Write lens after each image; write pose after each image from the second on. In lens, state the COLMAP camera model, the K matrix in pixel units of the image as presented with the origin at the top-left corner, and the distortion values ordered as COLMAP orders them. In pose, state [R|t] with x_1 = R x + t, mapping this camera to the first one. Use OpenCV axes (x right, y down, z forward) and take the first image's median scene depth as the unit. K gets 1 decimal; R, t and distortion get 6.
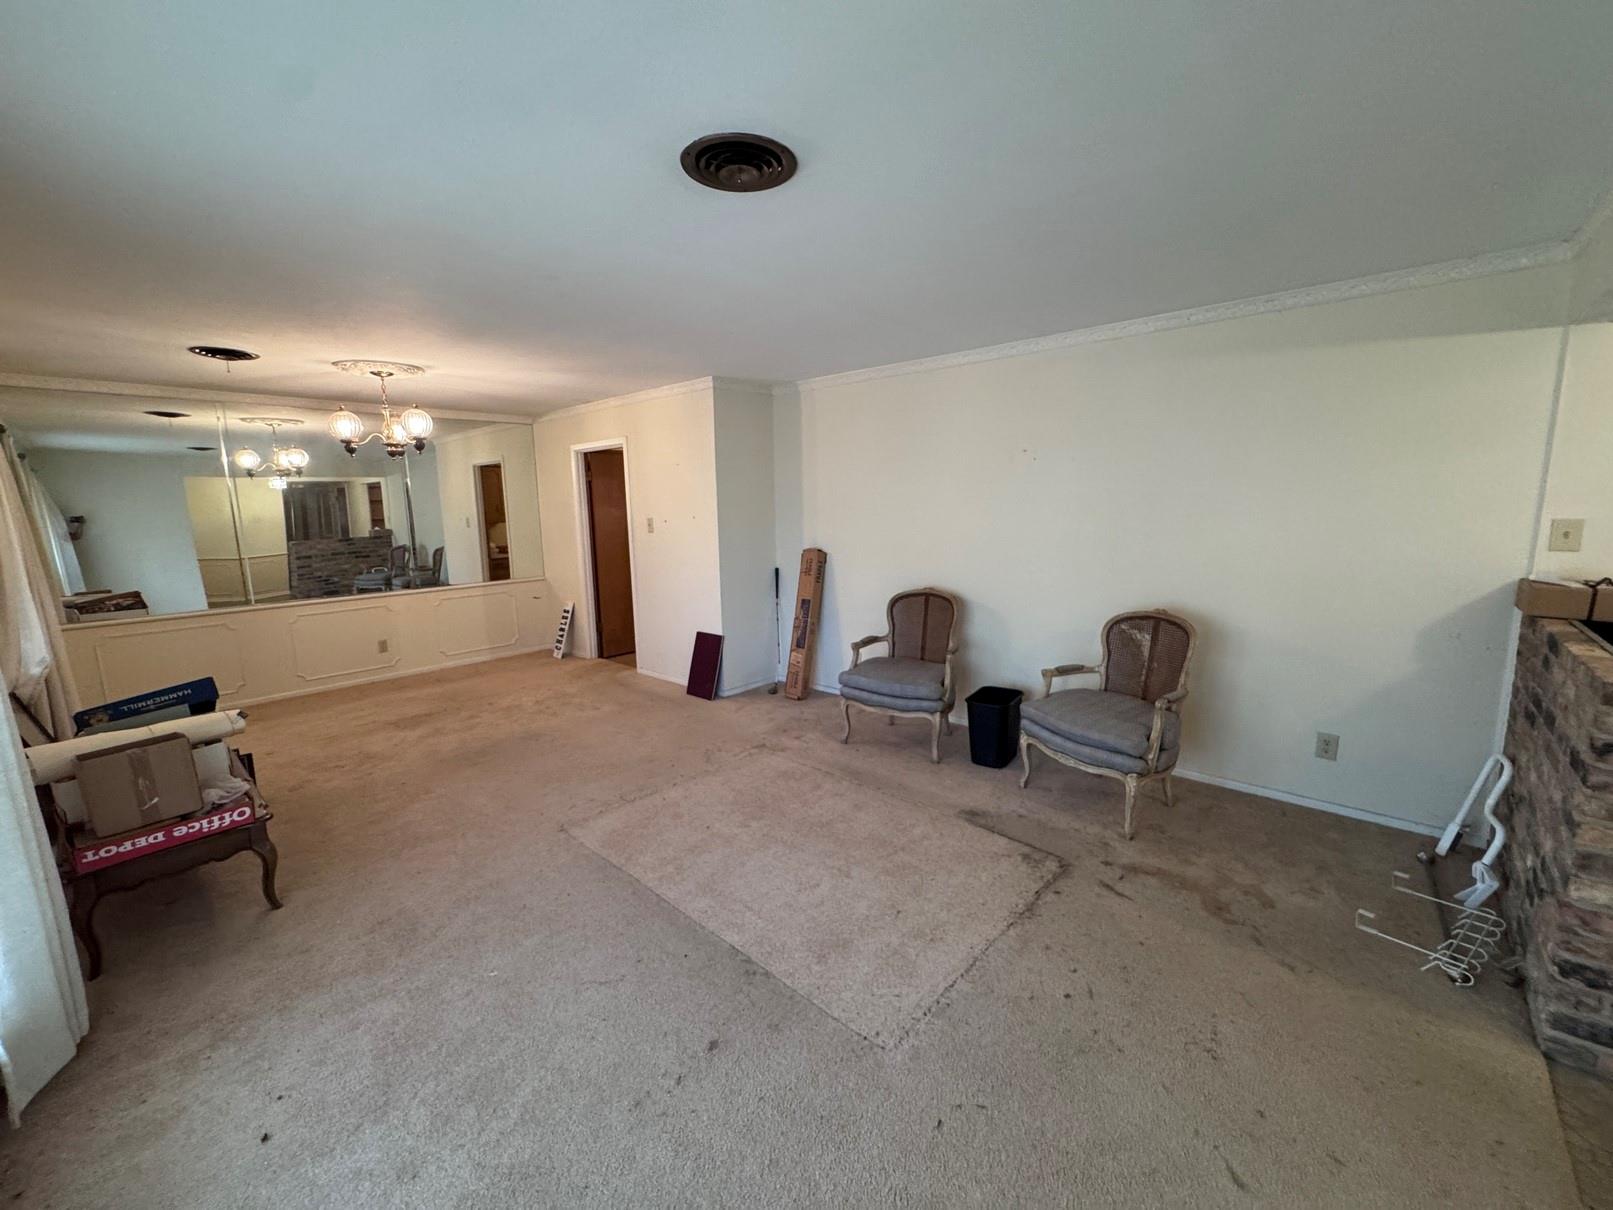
lens RADIAL K [[647.7, 0, 804.7], [0, 647.7, 601.4], [0, 0, 1]] dist [-0.003062, 0.000183]
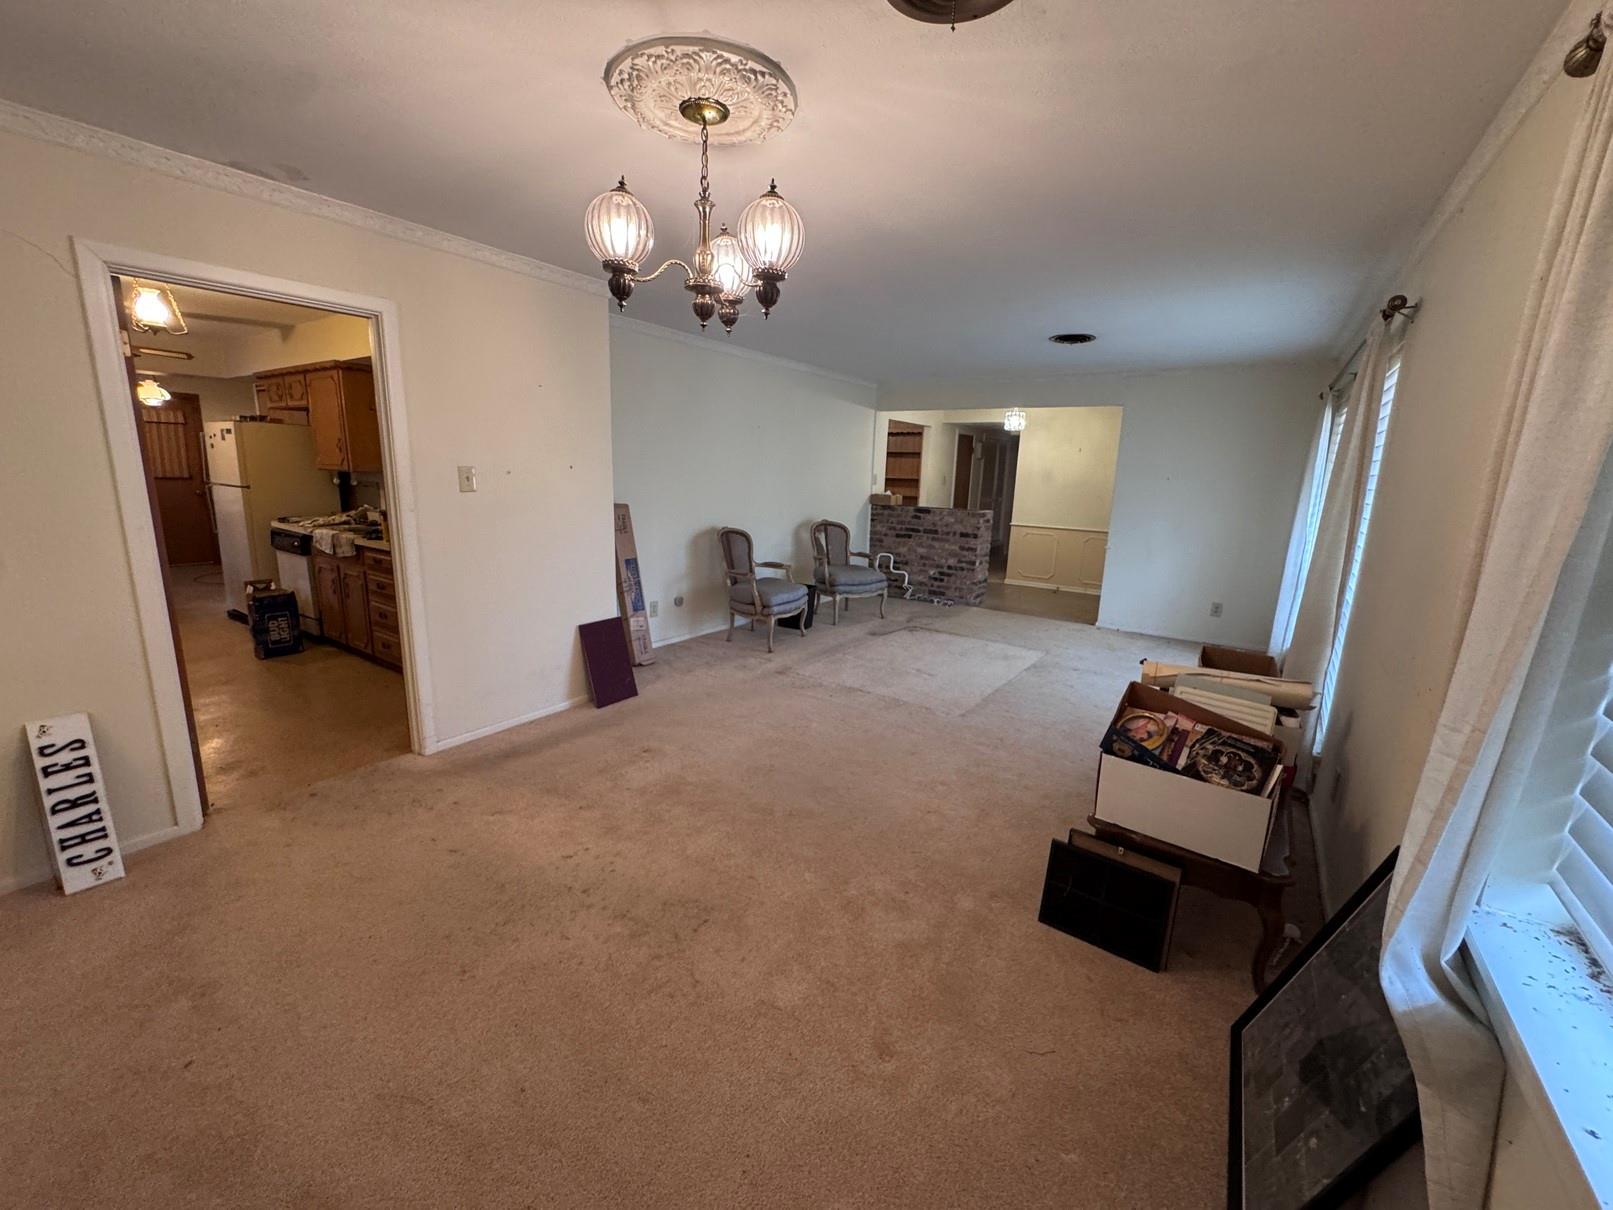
lens RADIAL K [[647.7, 0, 803.2], [0, 647.7, 607.8], [0, 0, 1]] dist [-0.003062, 0.000183]
pose [[-0.125620, -0.196363, 0.972451, -1.160863], [0.121735, 0.969757, 0.211545, -0.124201], [-0.984581, 0.144956, -0.097917, 1.056925]]
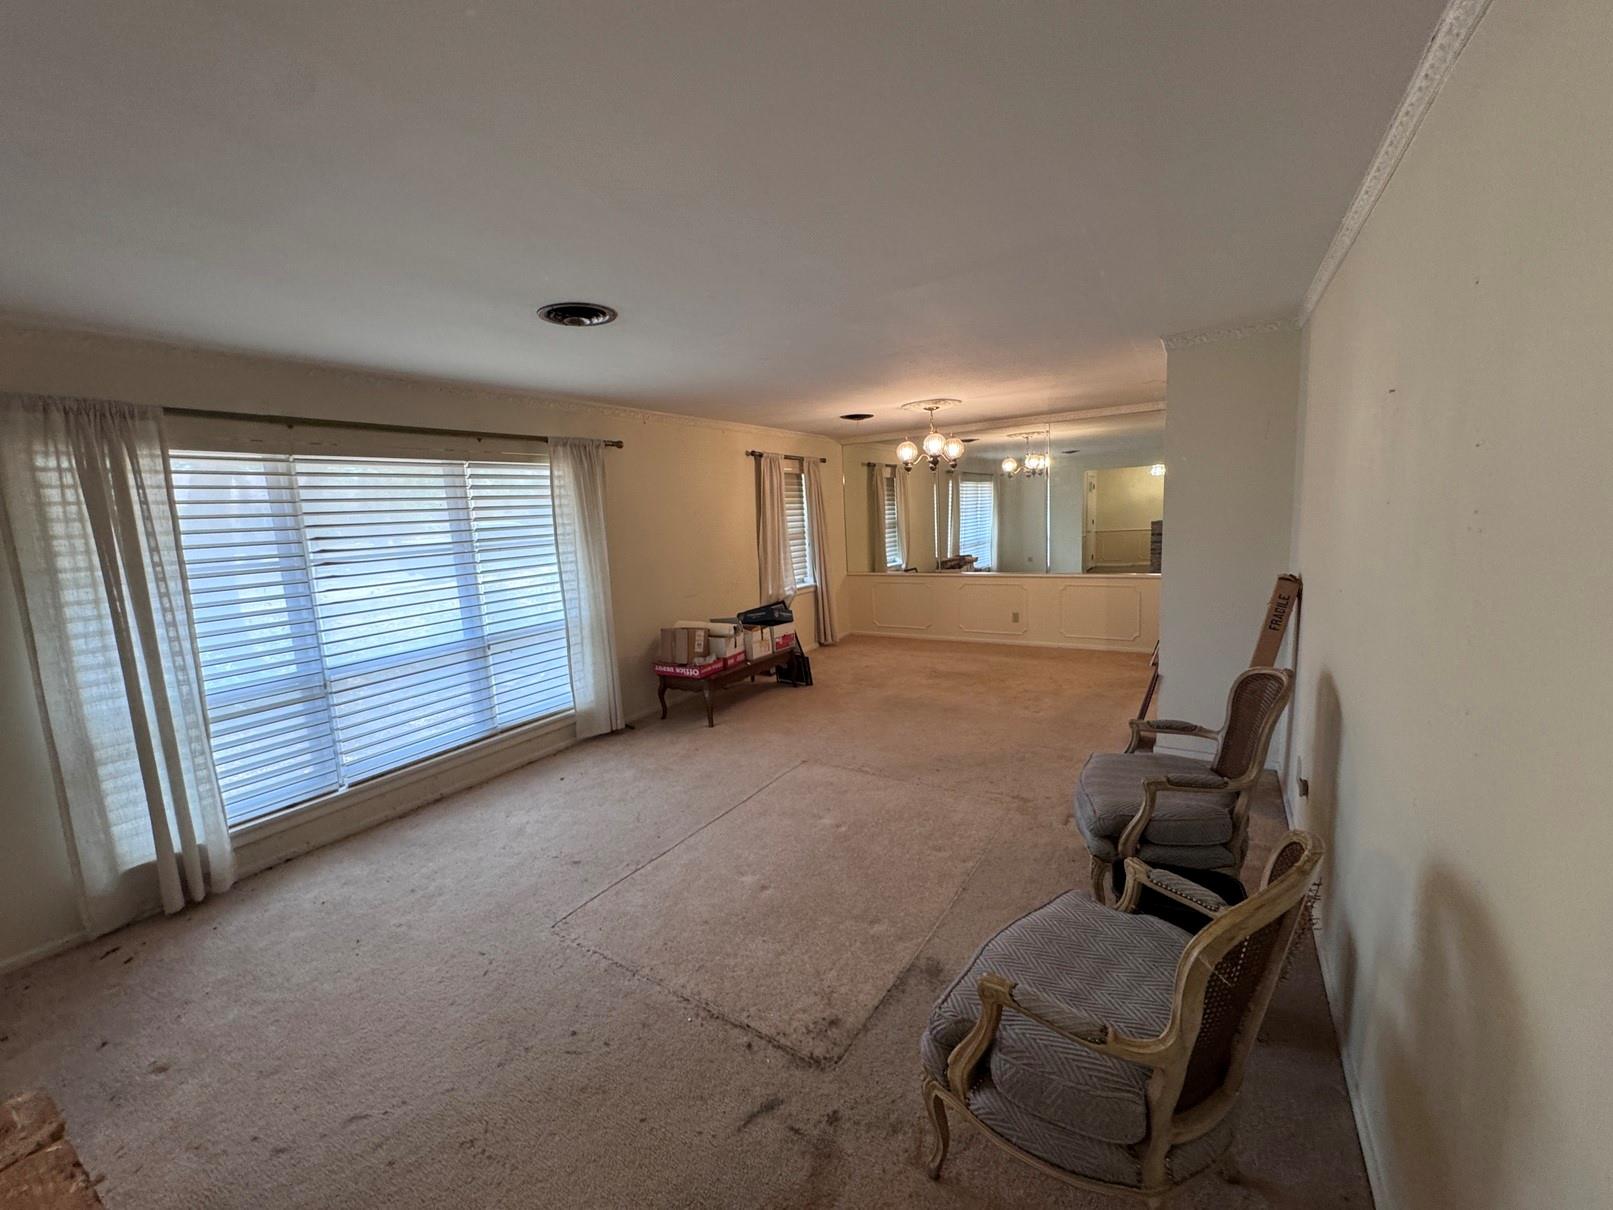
lens RADIAL K [[647.7, 0, 805.0], [0, 647.7, 600.3], [0, 0, 1]] dist [-0.003062, 0.000183]
pose [[0.179325, 0.144348, -0.973142, 0.662951], [-0.103052, 0.986491, 0.127339, -0.110472], [0.978378, 0.077449, 0.191778, 0.539689]]
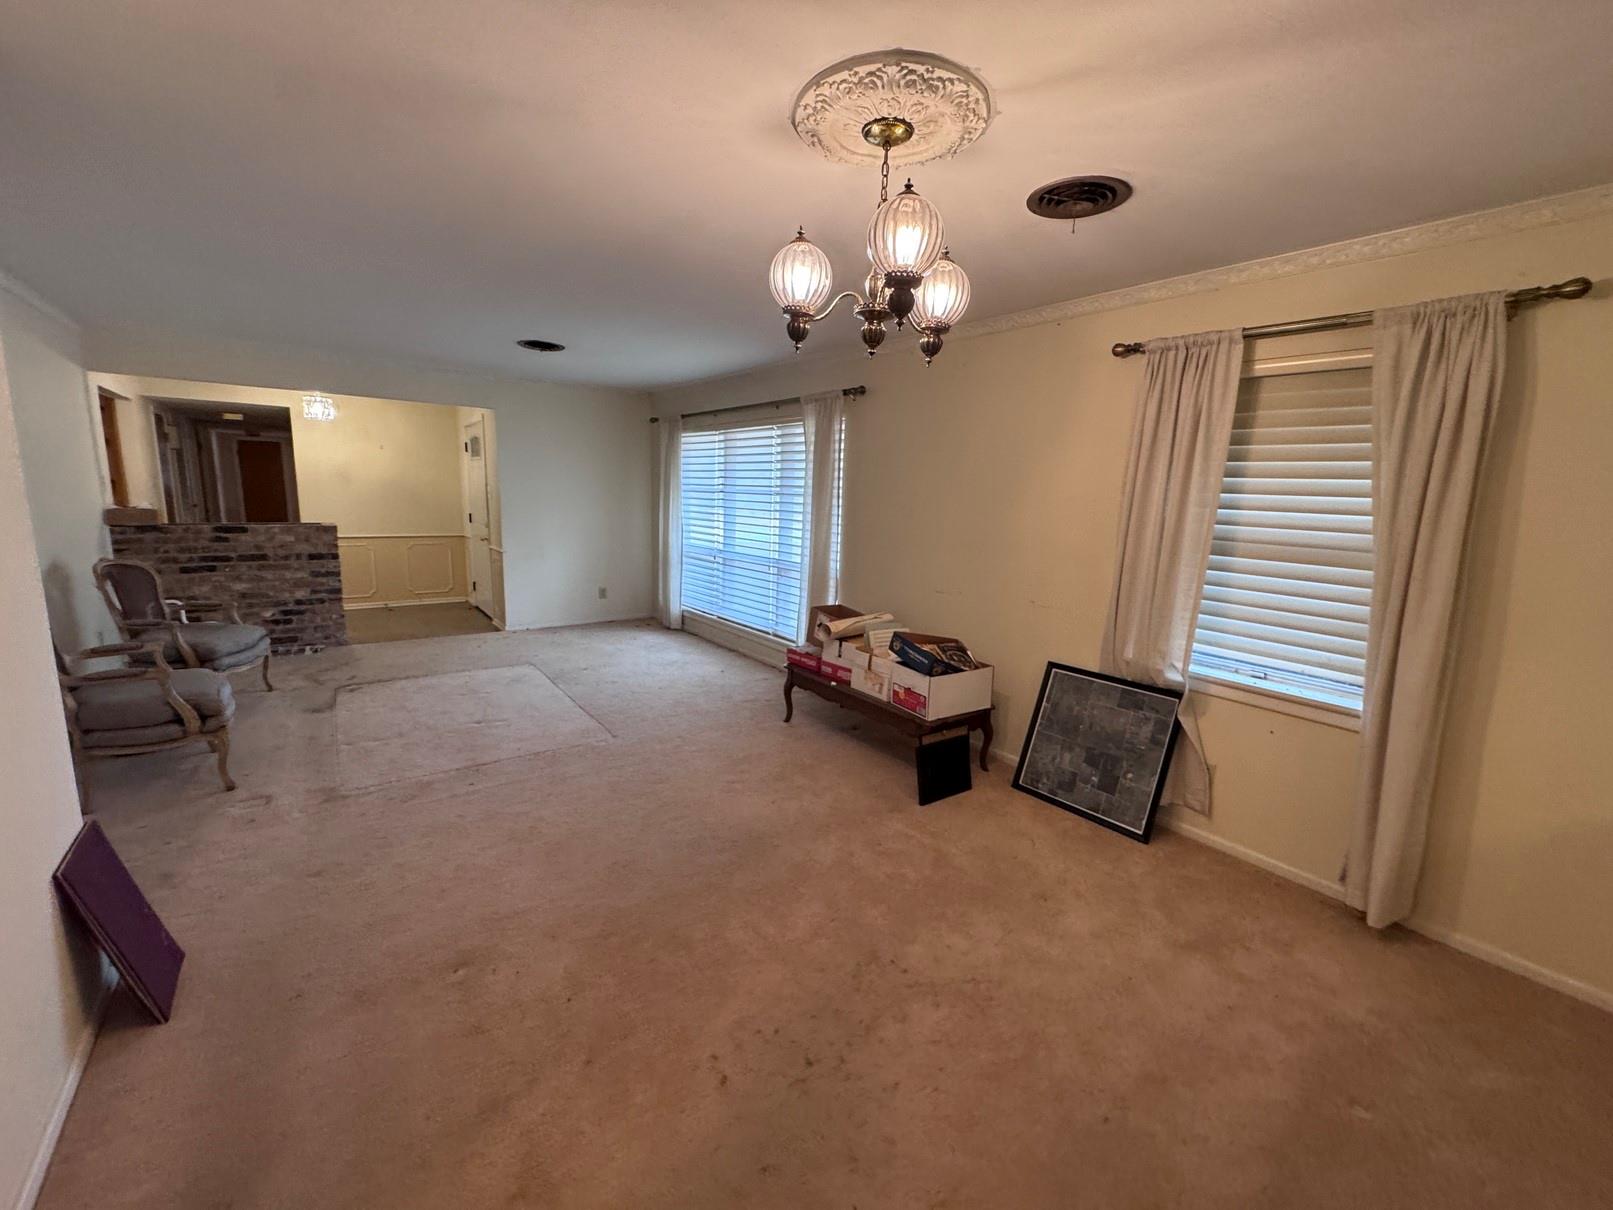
lens RADIAL K [[647.7, 0, 808.9], [0, 647.7, 605.1], [0, 0, 1]] dist [-0.003062, 0.000183]
pose [[-0.983890, -0.048214, 0.172152, -0.709436], [0.008987, 0.948392, 0.316972, -0.209327], [-0.178550, 0.313413, -0.932680, 1.515914]]
